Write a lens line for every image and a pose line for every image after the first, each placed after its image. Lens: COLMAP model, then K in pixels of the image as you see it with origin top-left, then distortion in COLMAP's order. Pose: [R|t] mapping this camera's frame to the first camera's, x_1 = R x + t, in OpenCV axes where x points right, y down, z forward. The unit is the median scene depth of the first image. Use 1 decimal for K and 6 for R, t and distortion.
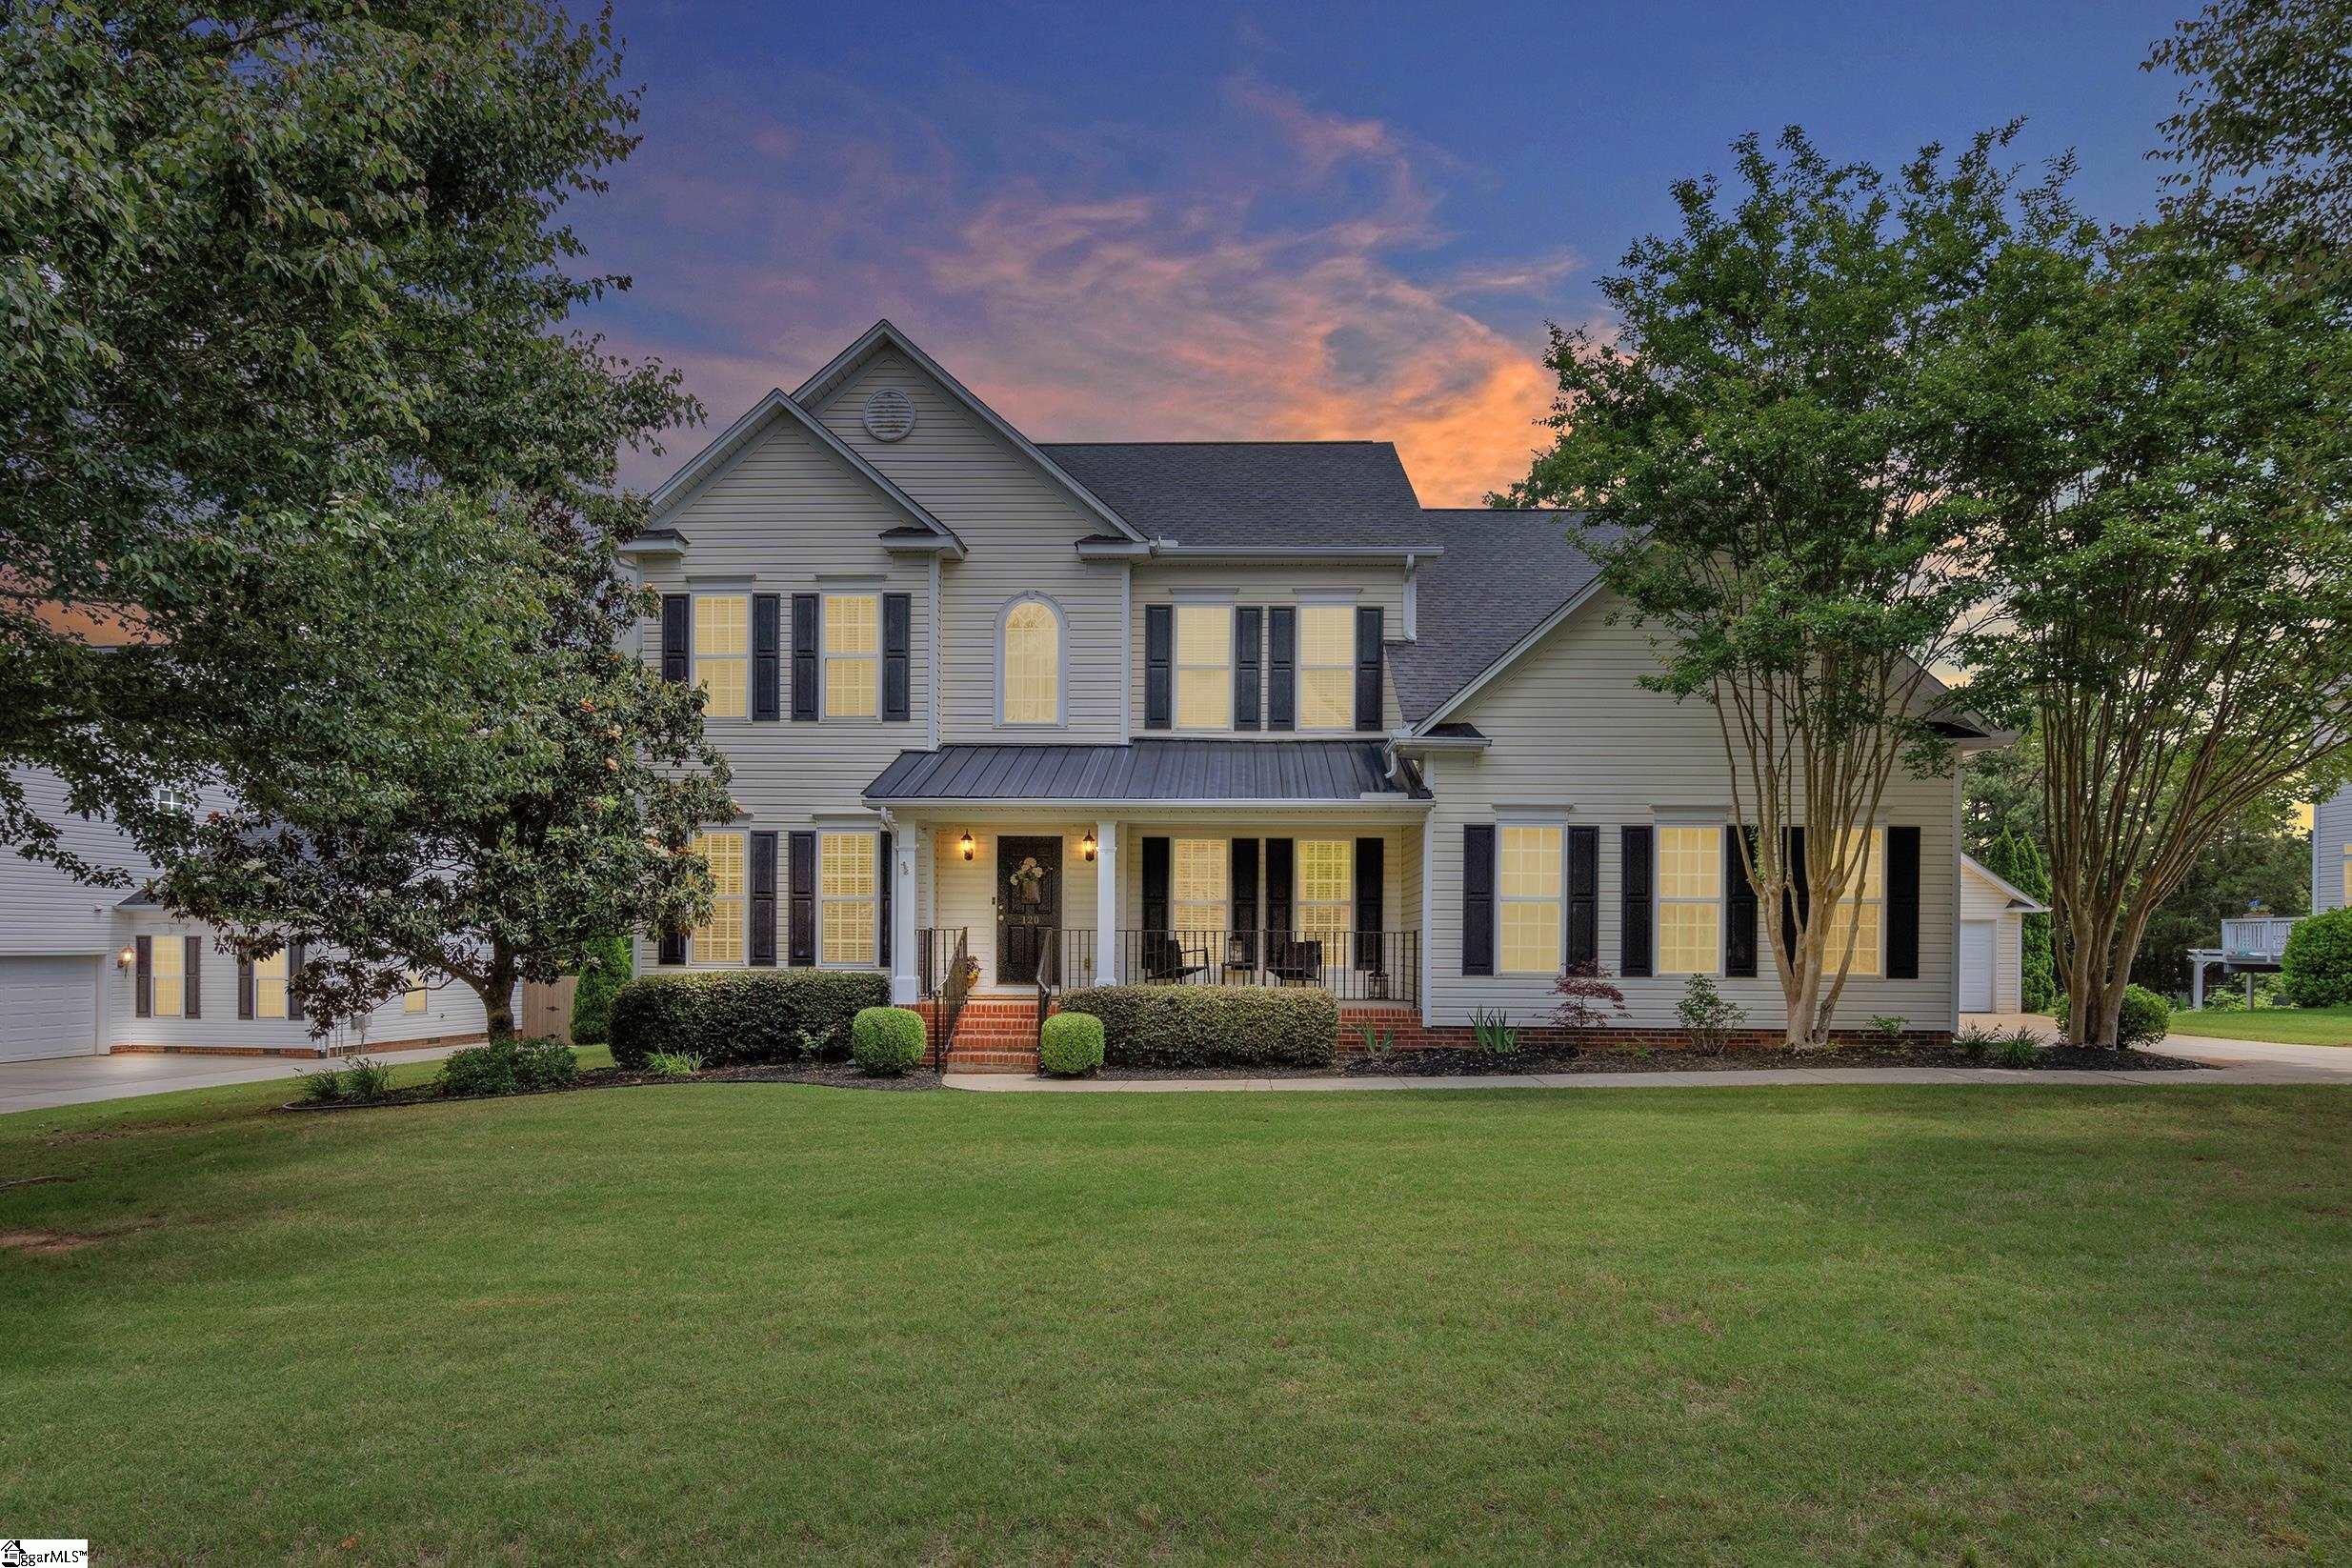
lens RADIAL K [[1272.7, 0, 1204.9], [0, 1272.7, 944.3], [0, 0, 1]] dist [0.002858, 0.001722]
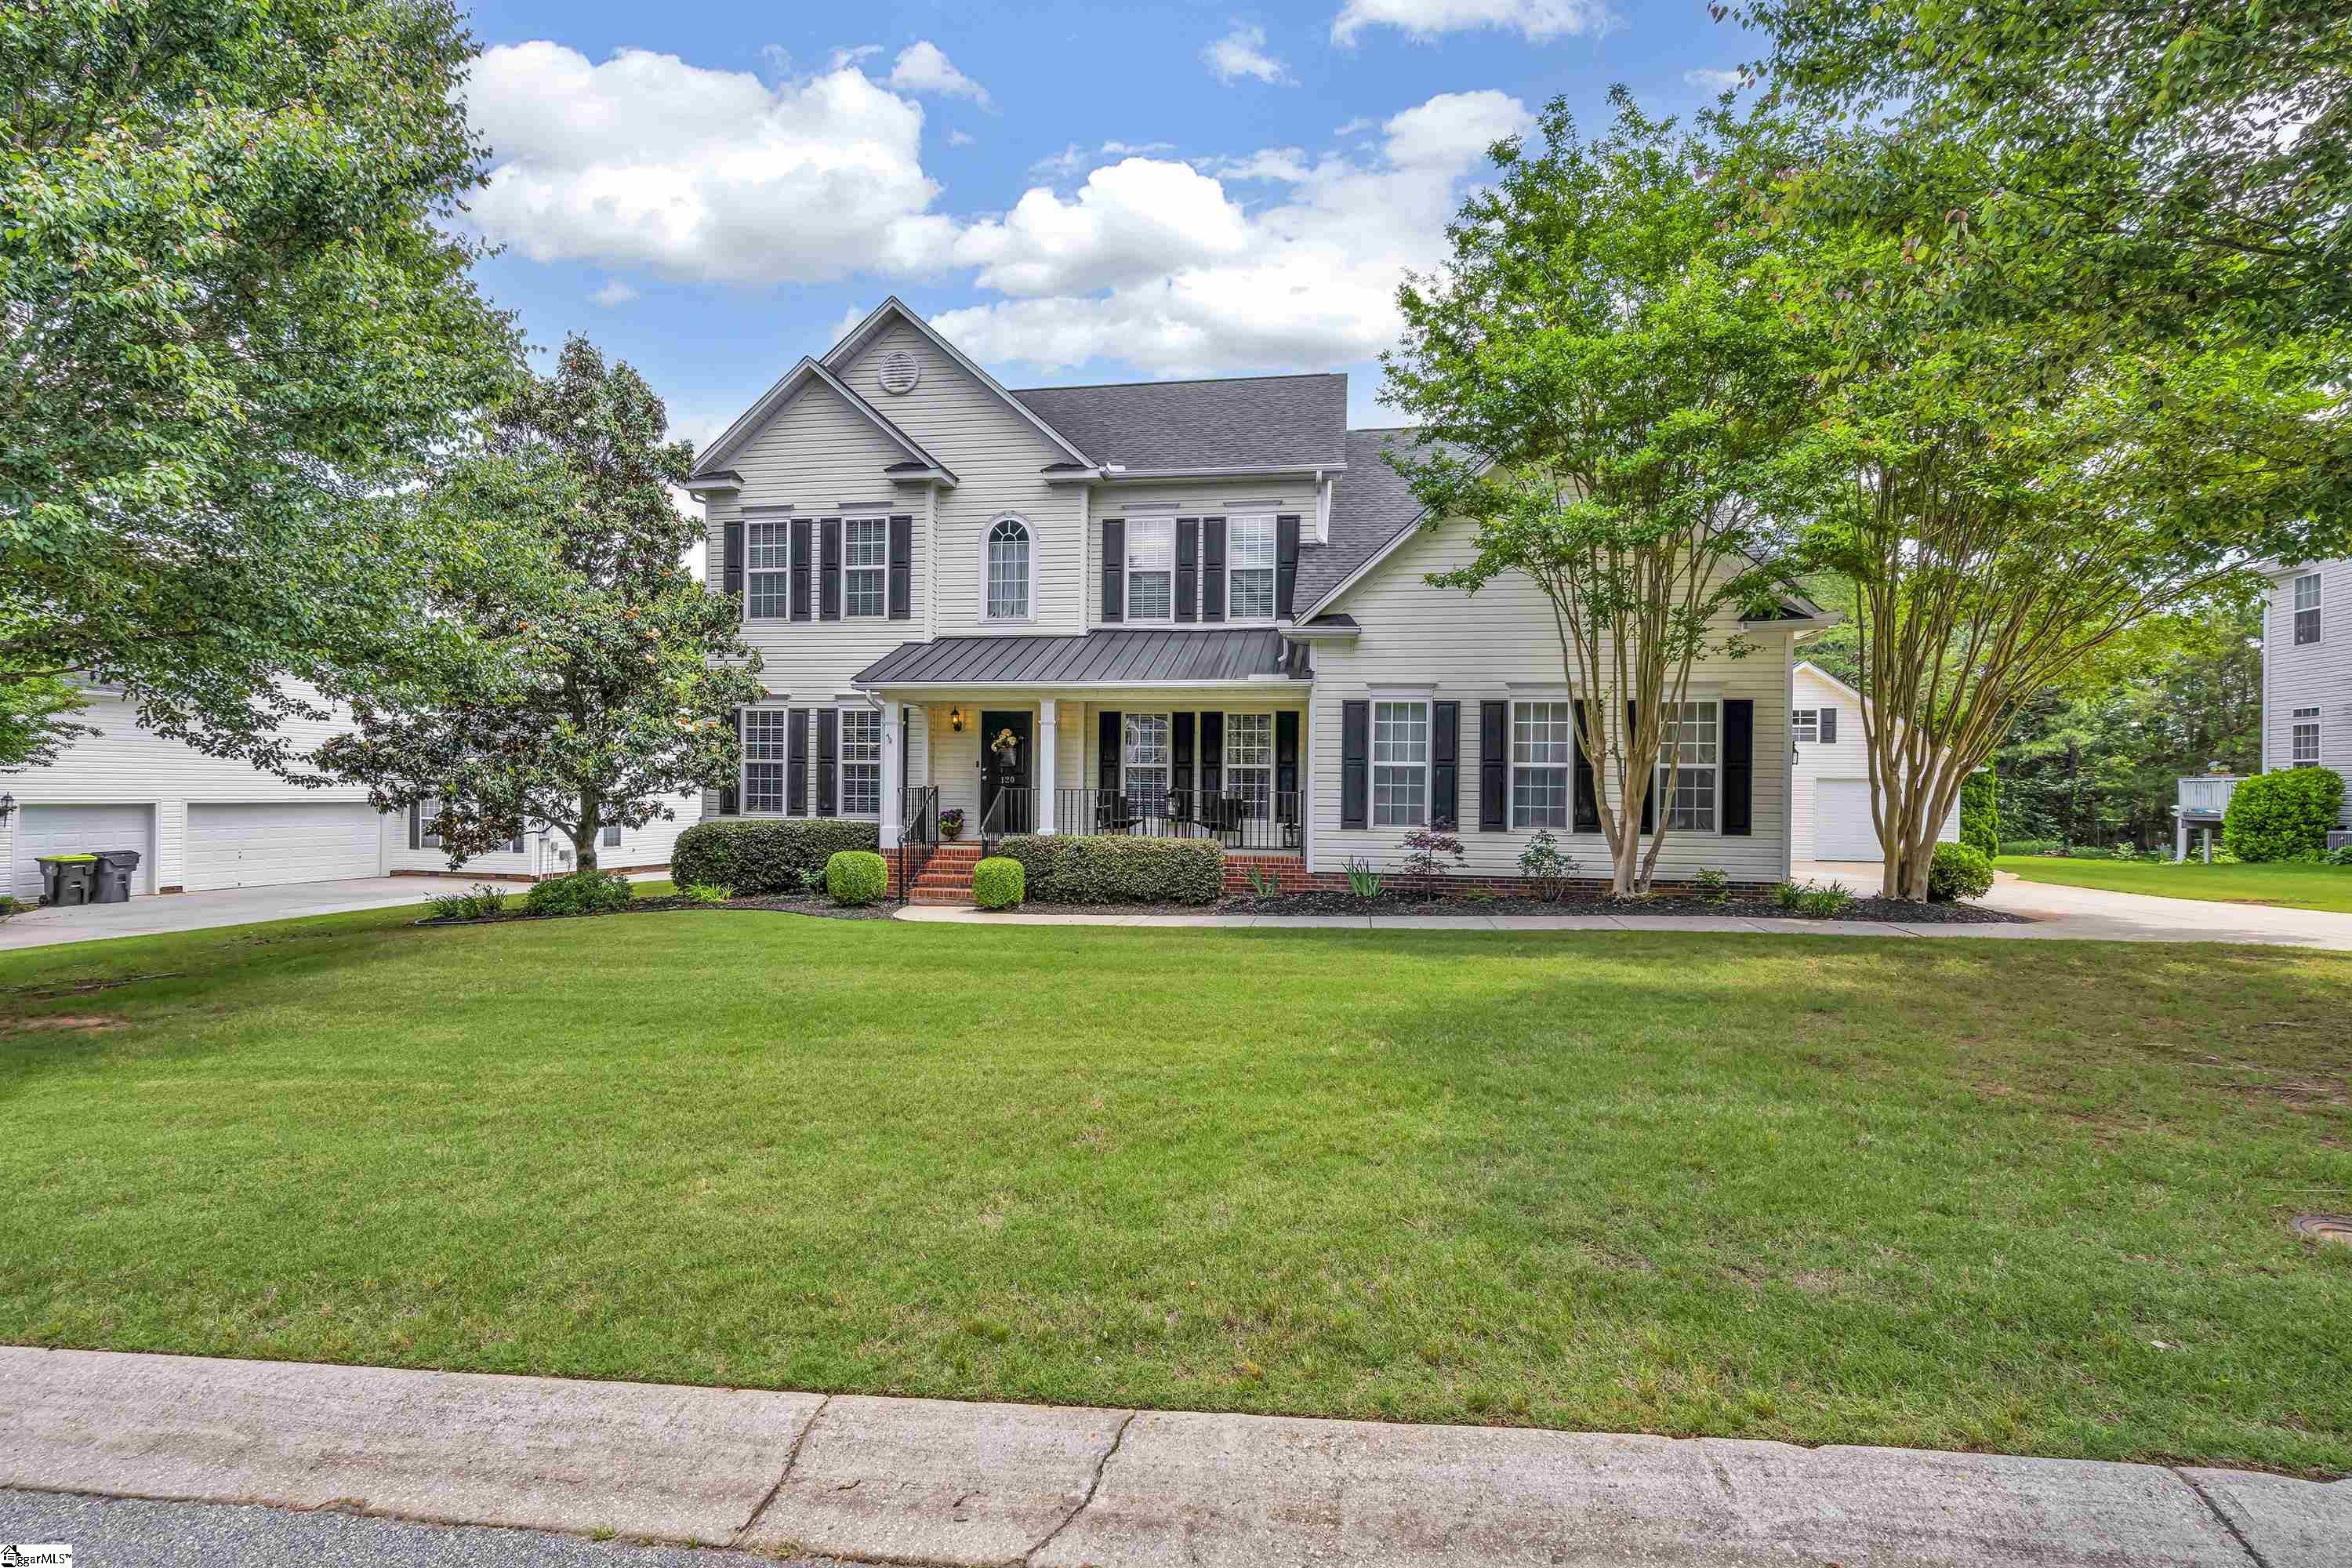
lens RADIAL K [[1059.6, 0, 1176.1], [0, 1059.6, 787.9], [0, 0, 1]] dist [0.003909, 0.000355]
pose [[0.991565, 0.003515, -0.129560, 0.159836], [-0.004247, 0.999977, -0.005374, -0.006699], [0.129538, 0.005879, 0.991557, 0.012070]]
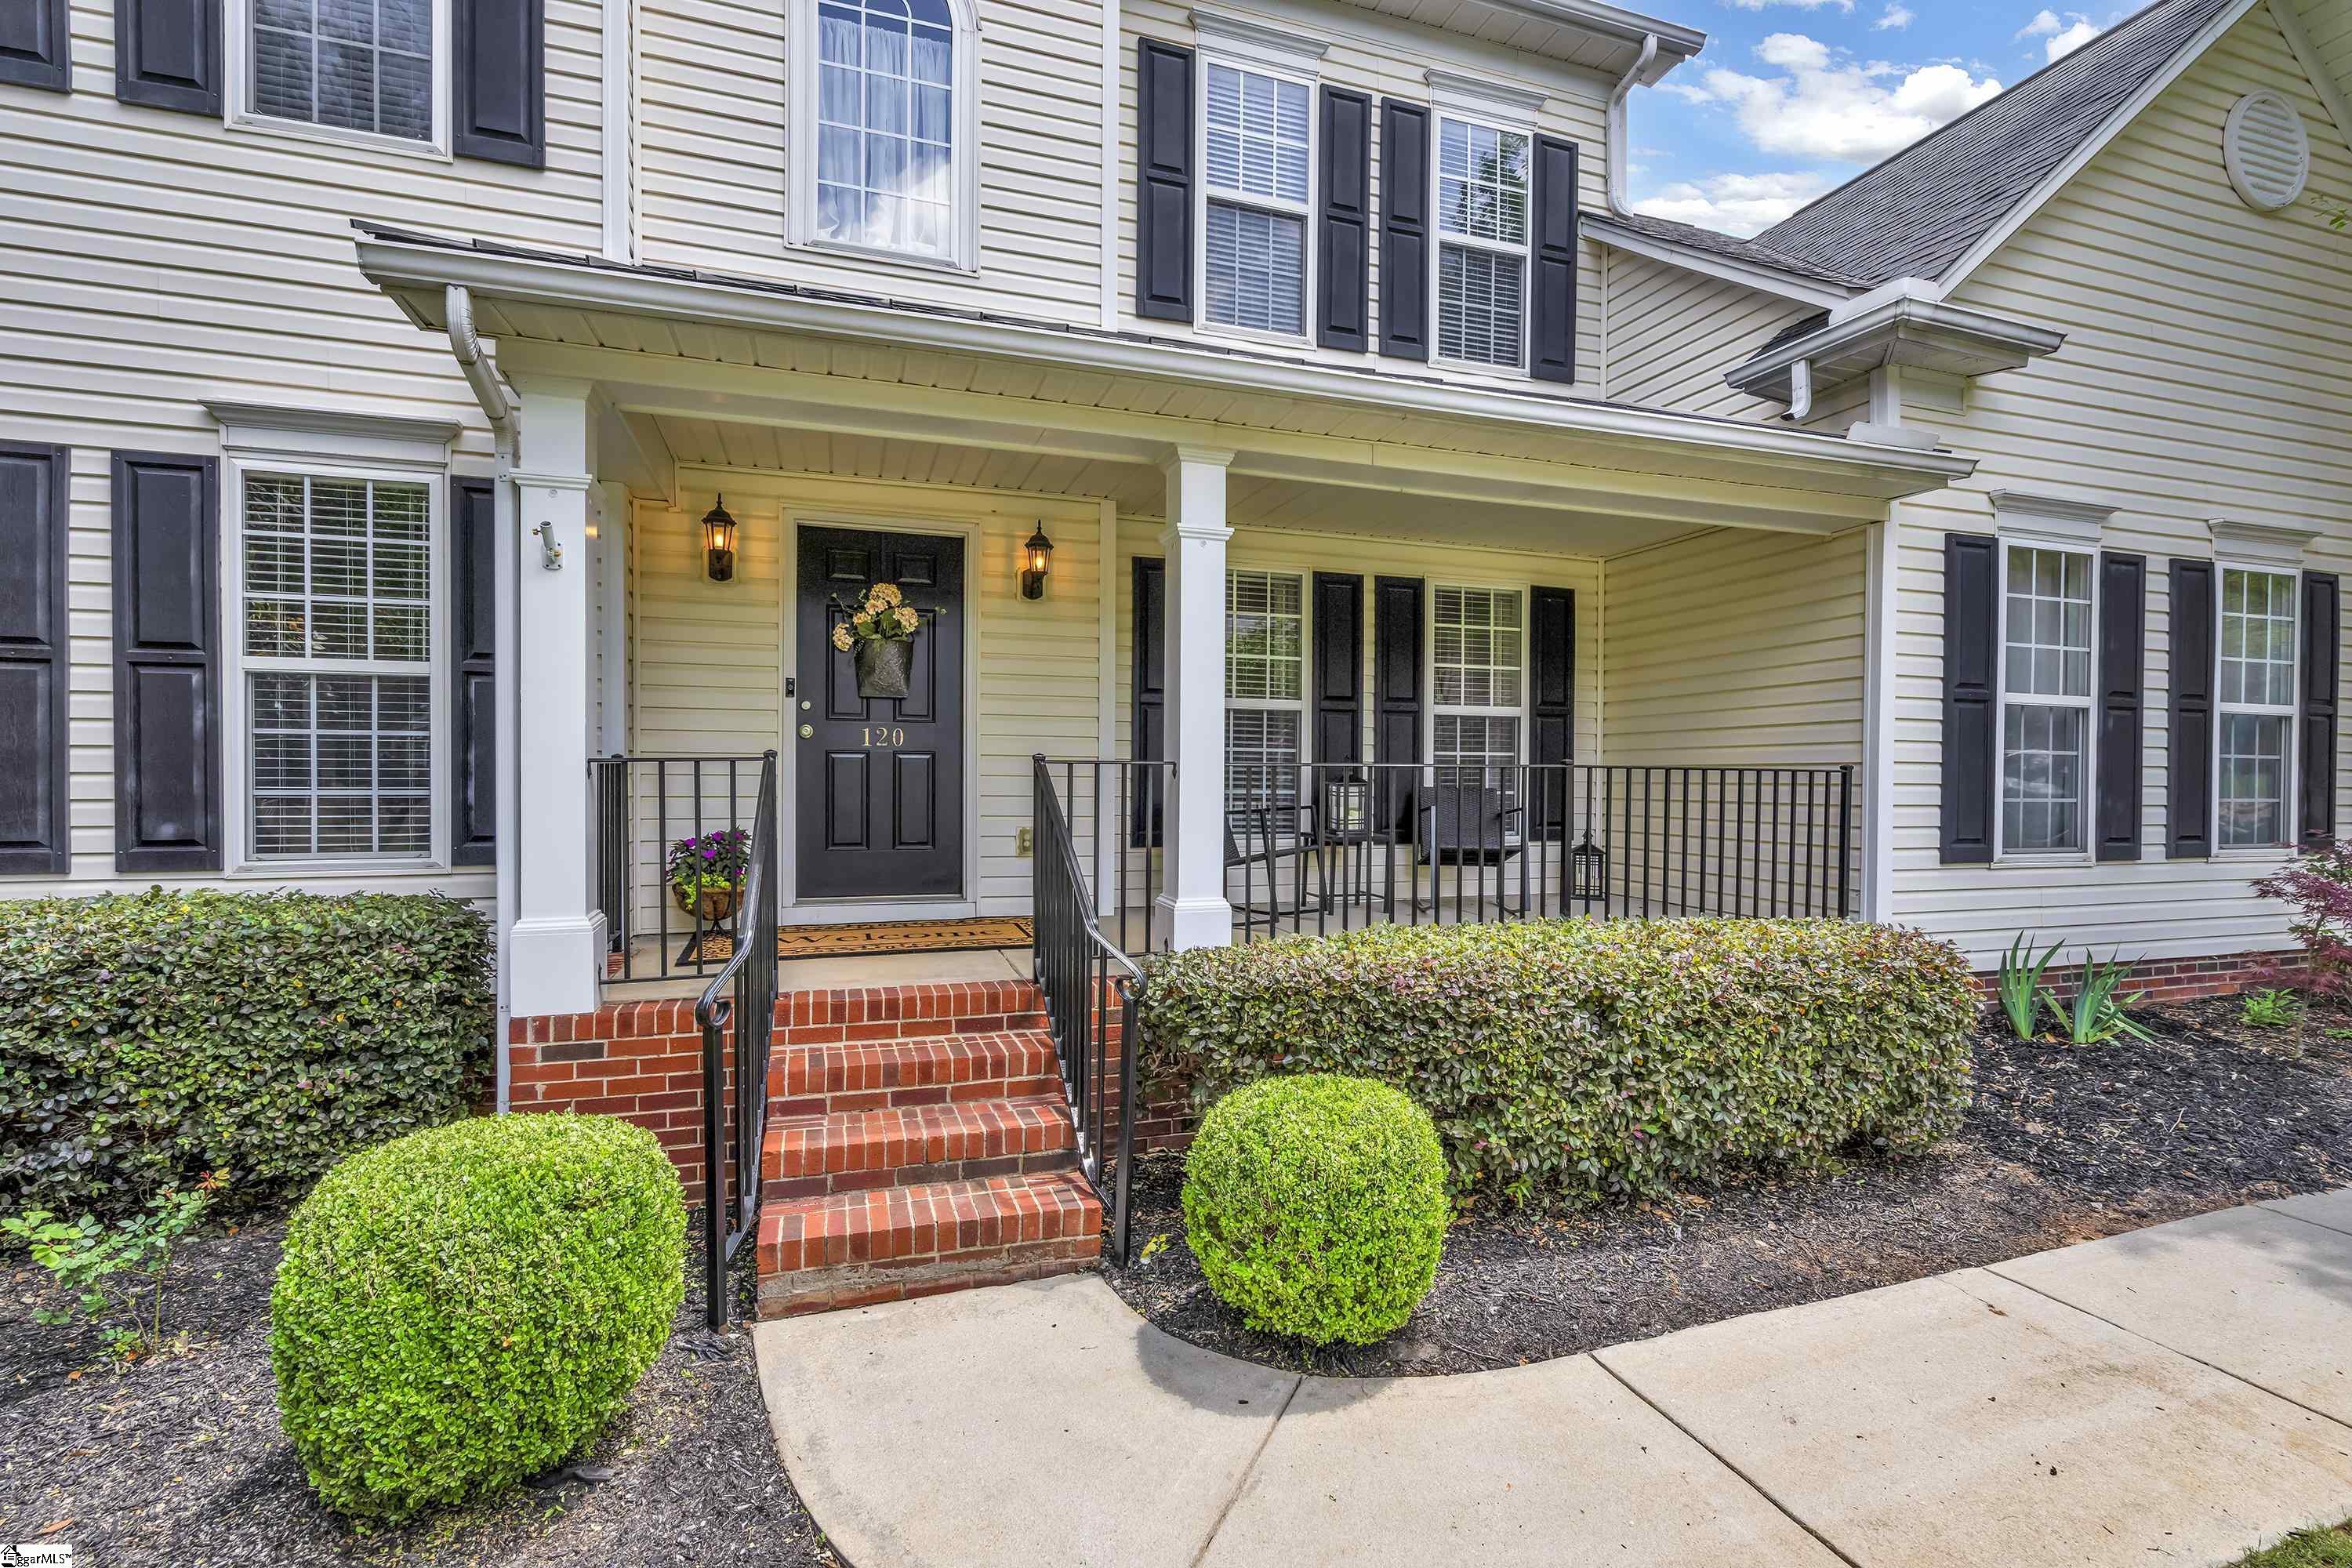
lens RADIAL K [[1059.6, 0, 1183.5], [0, 1059.6, 785.1], [0, 0, 1]] dist [0.003909, 0.000355]
pose [[0.939506, -0.005821, 0.342484, -0.167954], [0.001546, 0.999917, 0.012753, -0.008016], [-0.342530, -0.011452, 0.939437, 0.662649]]
